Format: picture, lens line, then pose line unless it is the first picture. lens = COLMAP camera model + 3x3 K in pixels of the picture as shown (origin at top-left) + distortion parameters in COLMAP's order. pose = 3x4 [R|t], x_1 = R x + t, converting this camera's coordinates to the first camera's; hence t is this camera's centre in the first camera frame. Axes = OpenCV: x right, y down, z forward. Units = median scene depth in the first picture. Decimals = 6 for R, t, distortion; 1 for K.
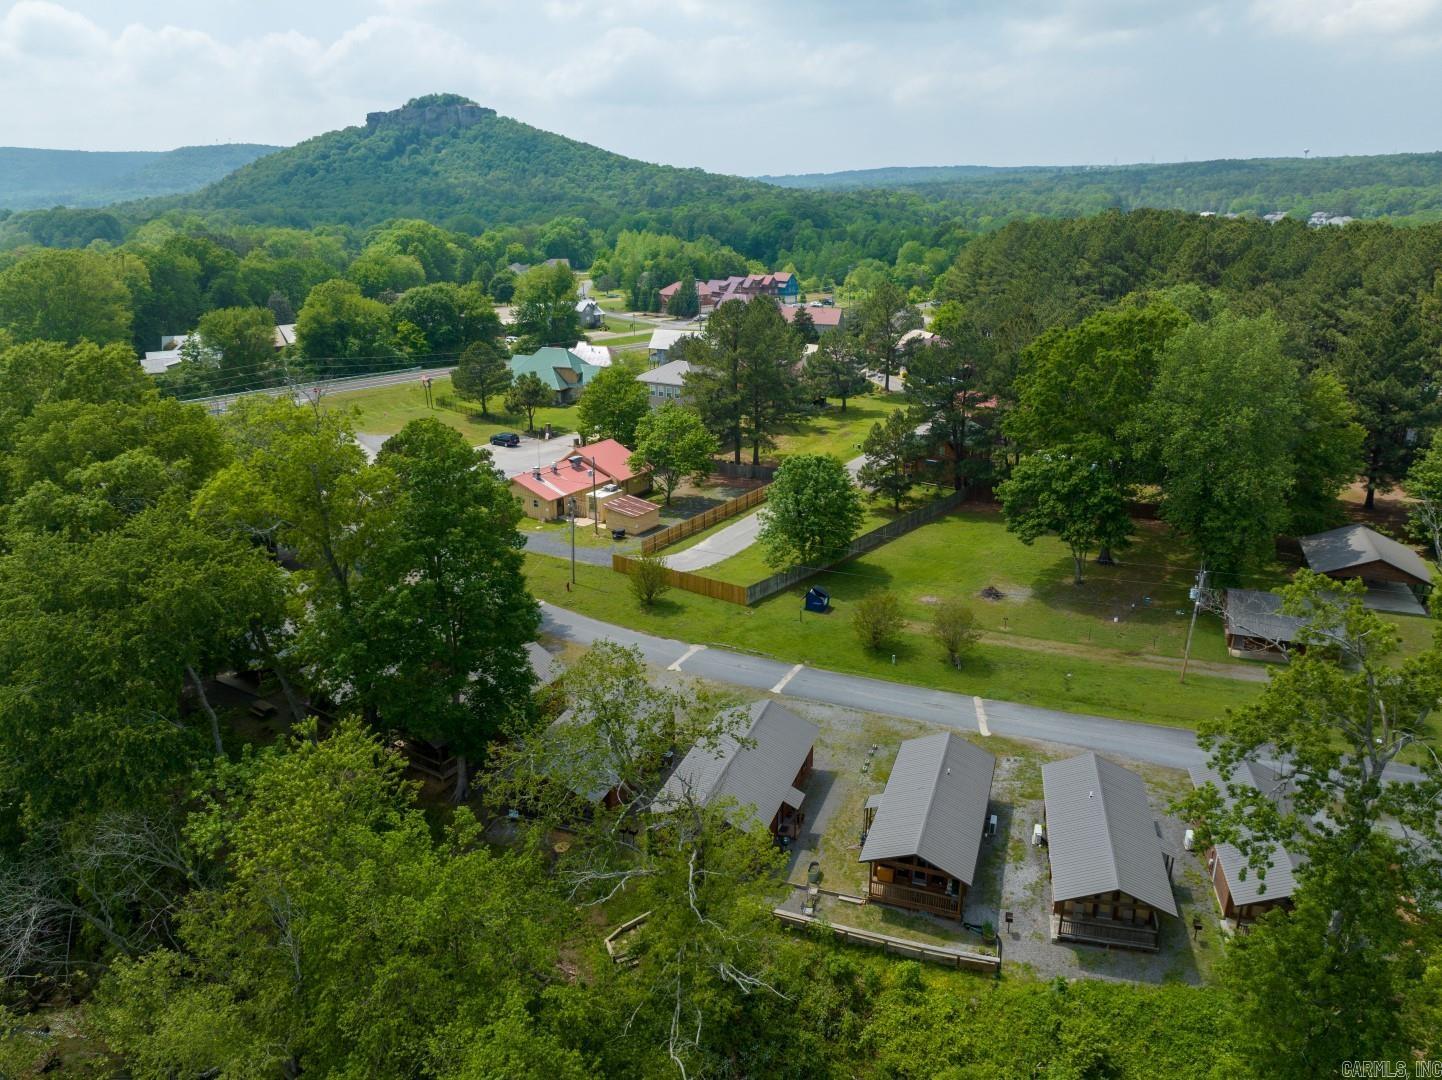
lens RADIAL K [[1013.8, 0, 716.5], [0, 1013.8, 541.4], [0, 0, 1]] dist [-0.040199, 0.007624]
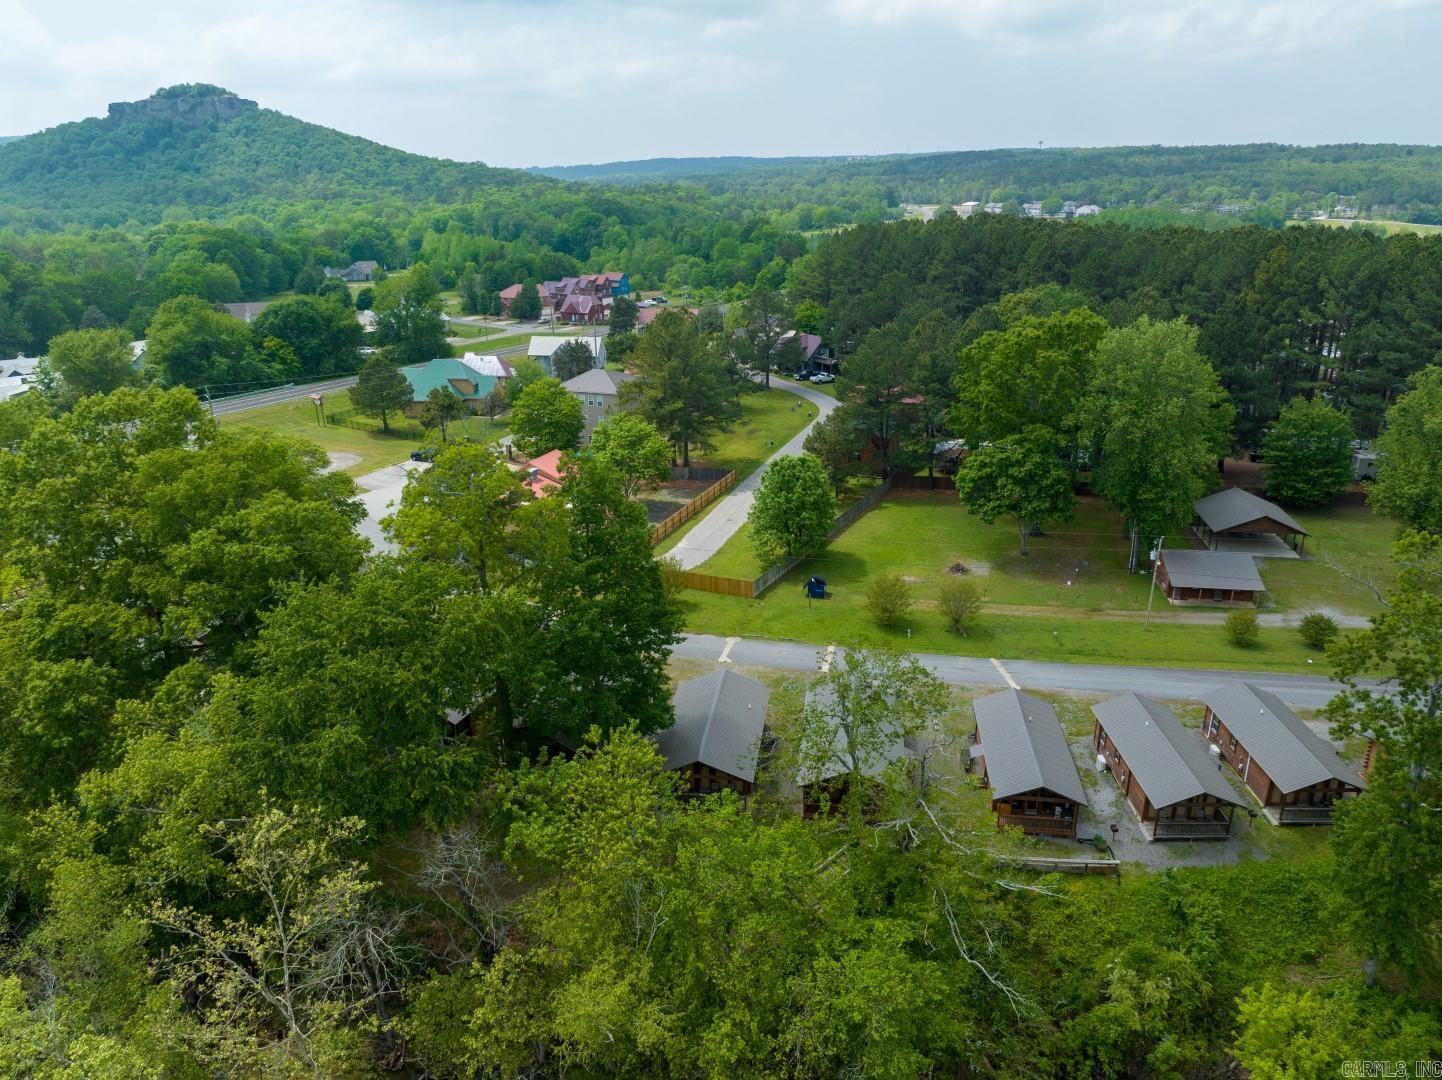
lens RADIAL K [[1013.8, 0, 723.1], [0, 1013.8, 539.8], [0, 0, 1]] dist [-0.040199, 0.007624]
pose [[0.976359, -0.073119, 0.203412, -0.169342], [0.071853, 0.997322, 0.013613, -0.012564], [-0.203863, 0.001325, 0.978999, -0.045716]]
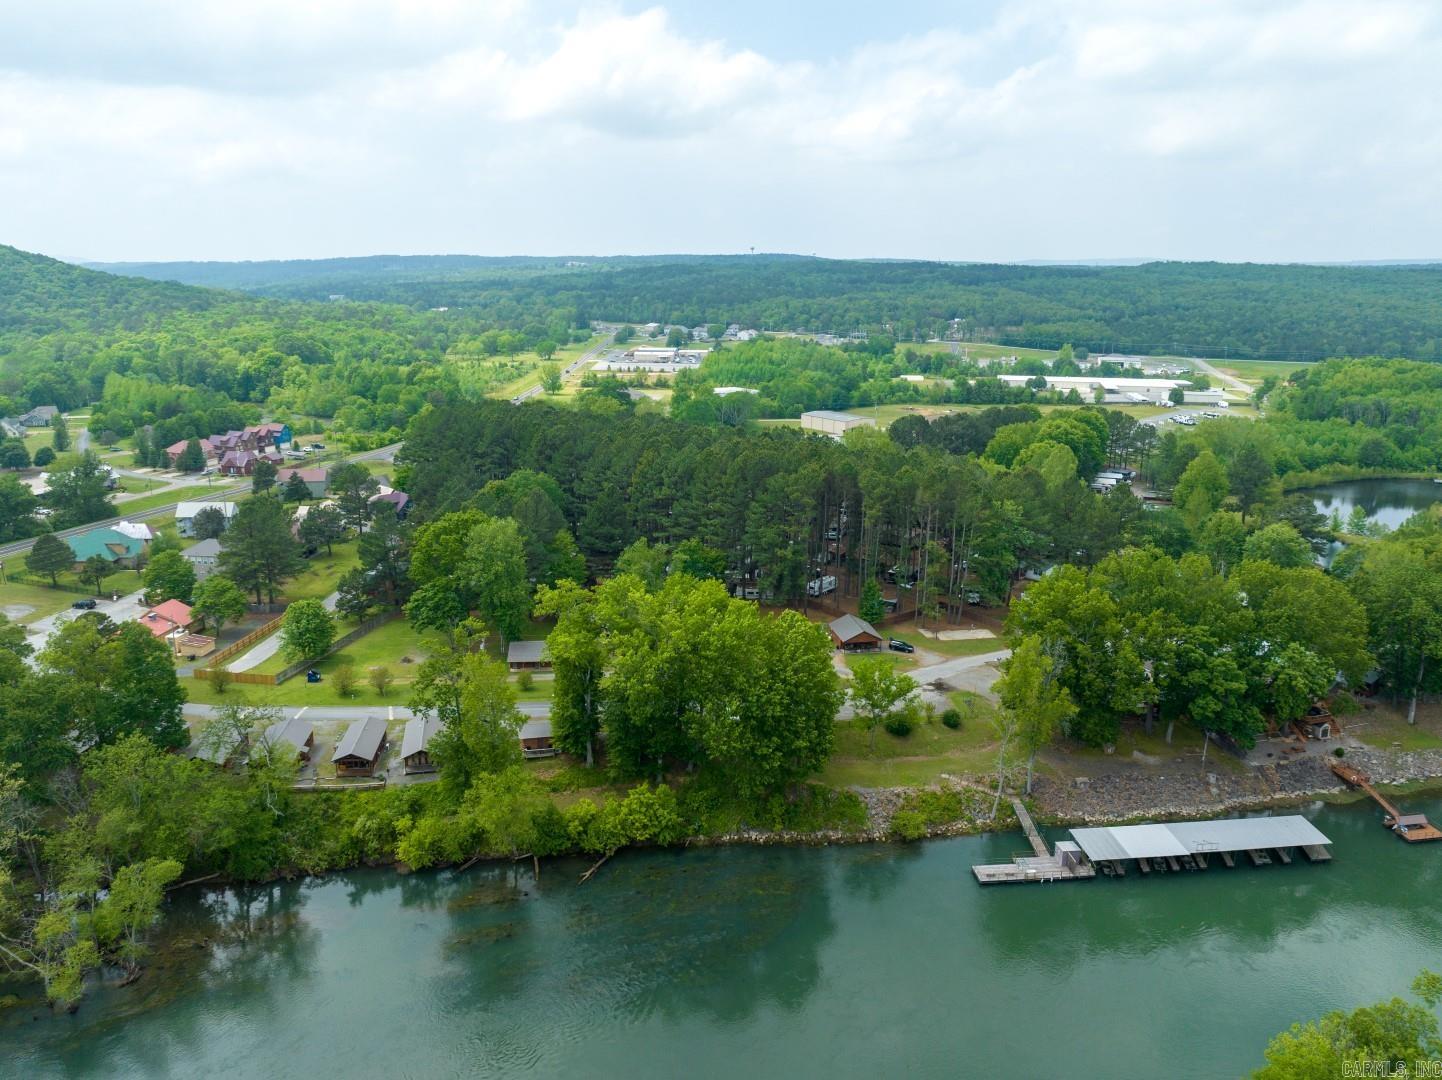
lens RADIAL K [[1013.8, 0, 696.0], [0, 1013.8, 544.2], [0, 0, 1]] dist [-0.040199, 0.007624]
pose [[0.898875, -0.095504, 0.427671, -0.034350], [0.129793, 0.990194, -0.051676, 0.001304], [-0.418542, 0.101959, 0.902456, -0.833813]]
